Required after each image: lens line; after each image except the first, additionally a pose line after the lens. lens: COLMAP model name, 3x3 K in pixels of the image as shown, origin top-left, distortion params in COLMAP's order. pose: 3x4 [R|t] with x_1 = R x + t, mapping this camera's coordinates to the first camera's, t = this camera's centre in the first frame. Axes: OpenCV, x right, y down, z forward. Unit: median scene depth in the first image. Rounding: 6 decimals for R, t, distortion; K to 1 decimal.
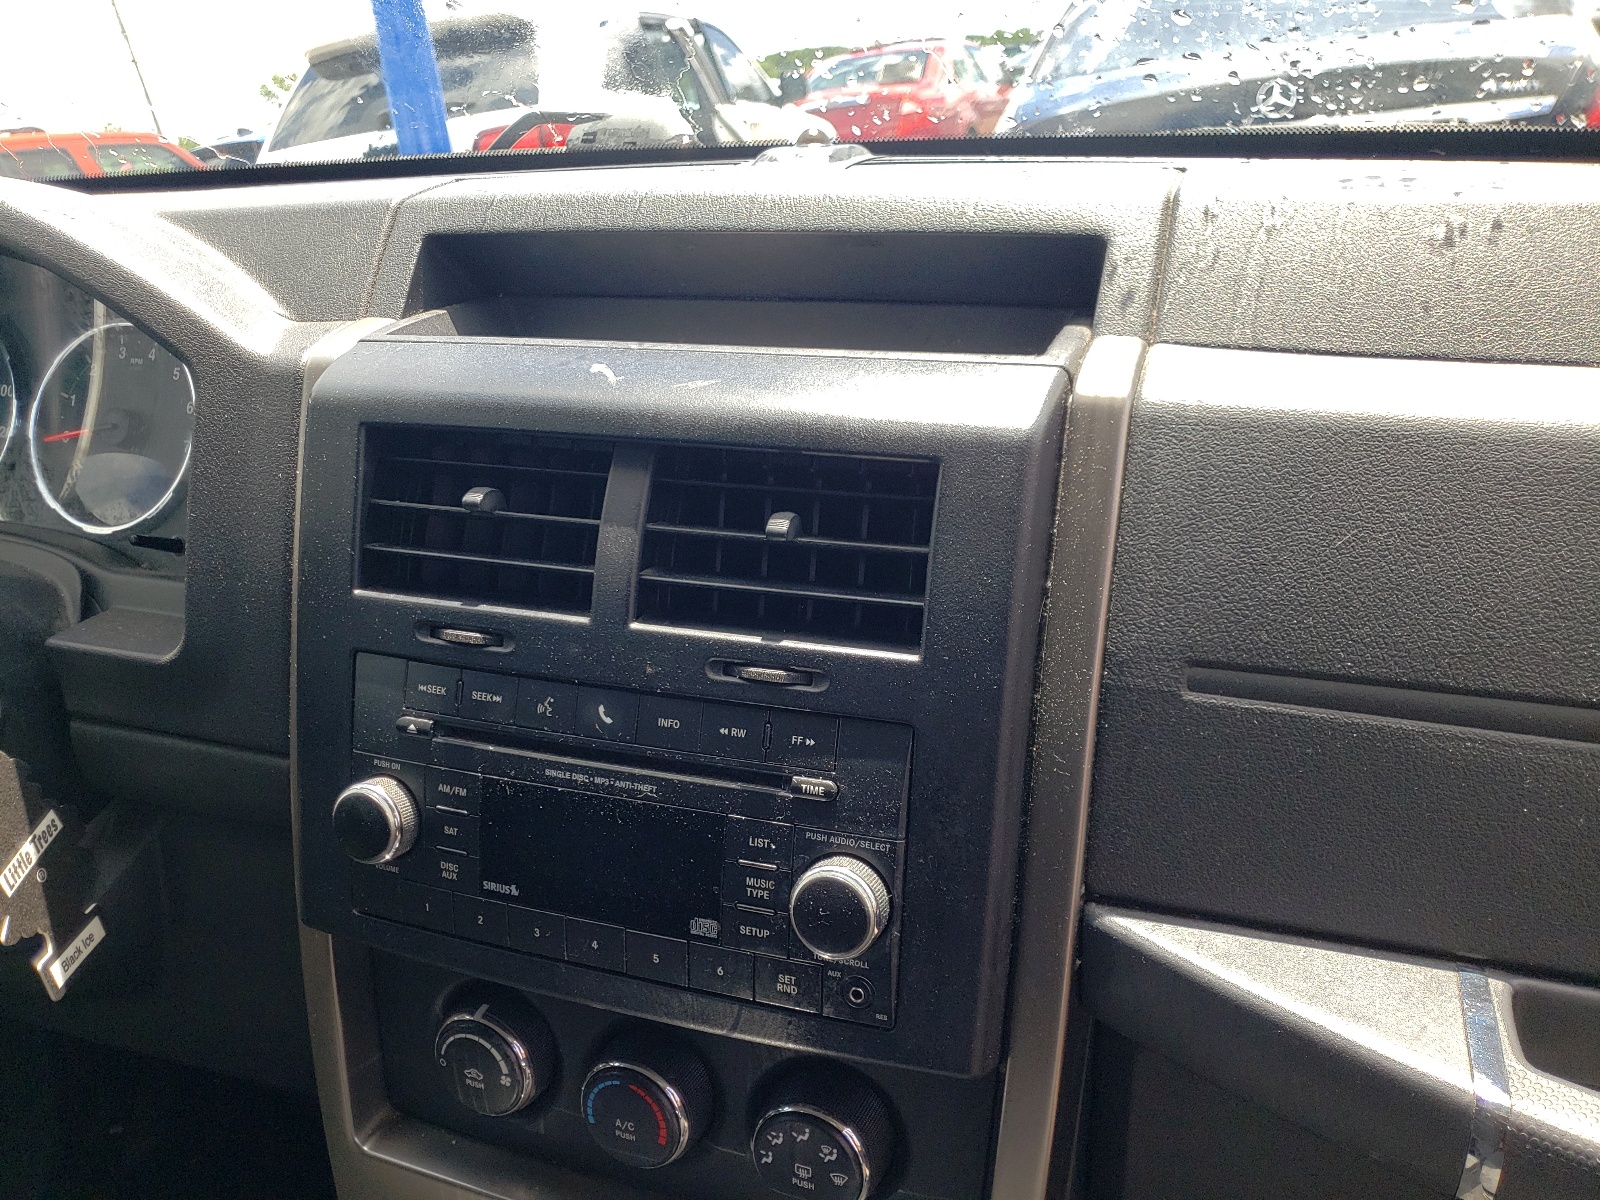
lens RADIAL K [[1330.6, 0, 799.6], [0, 1330.6, 658.4], [0, 0, 1]] dist [0.011120, 0.003706]
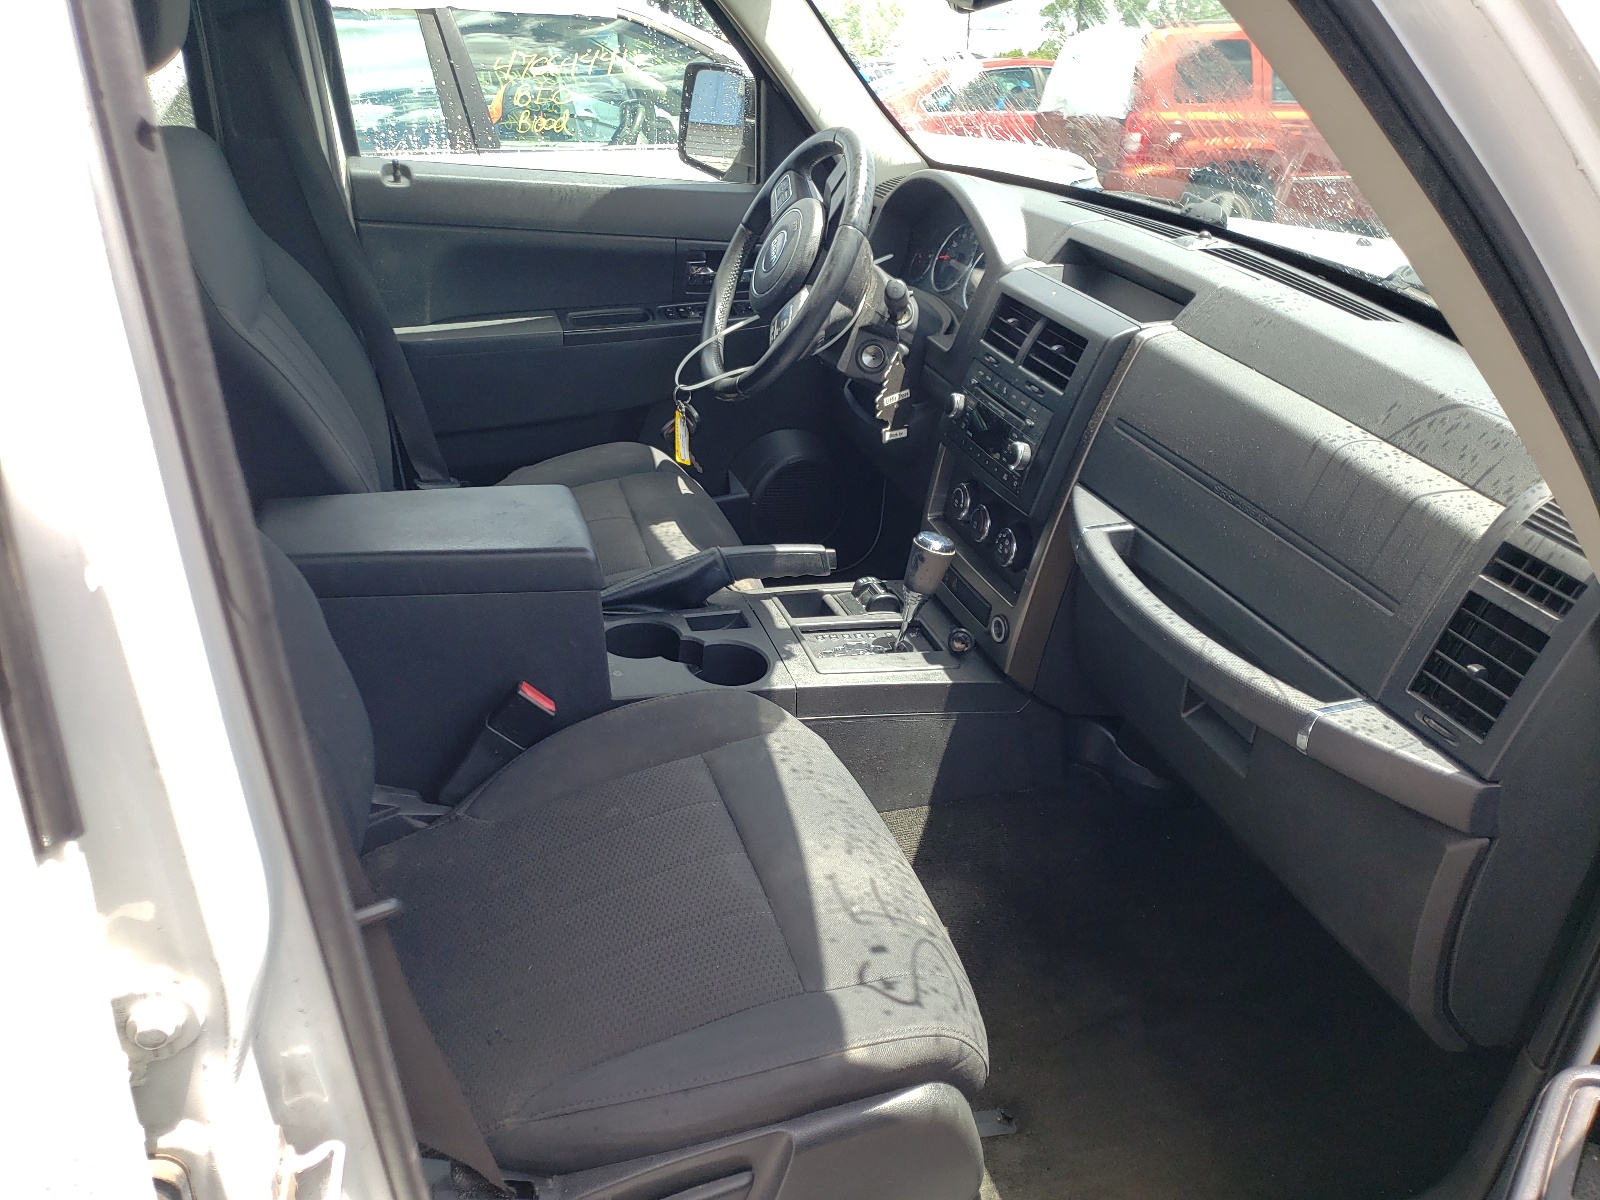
lens RADIAL K [[1330.6, 0, 799.6], [0, 1330.6, 658.4], [0, 0, 1]] dist [0.011120, 0.003706]
pose [[0.610716, 0.437224, -0.660198, 1.954570], [-0.392207, 0.891309, 0.227470, 0.079887], [0.687895, 0.120015, 0.715819, -1.609220]]
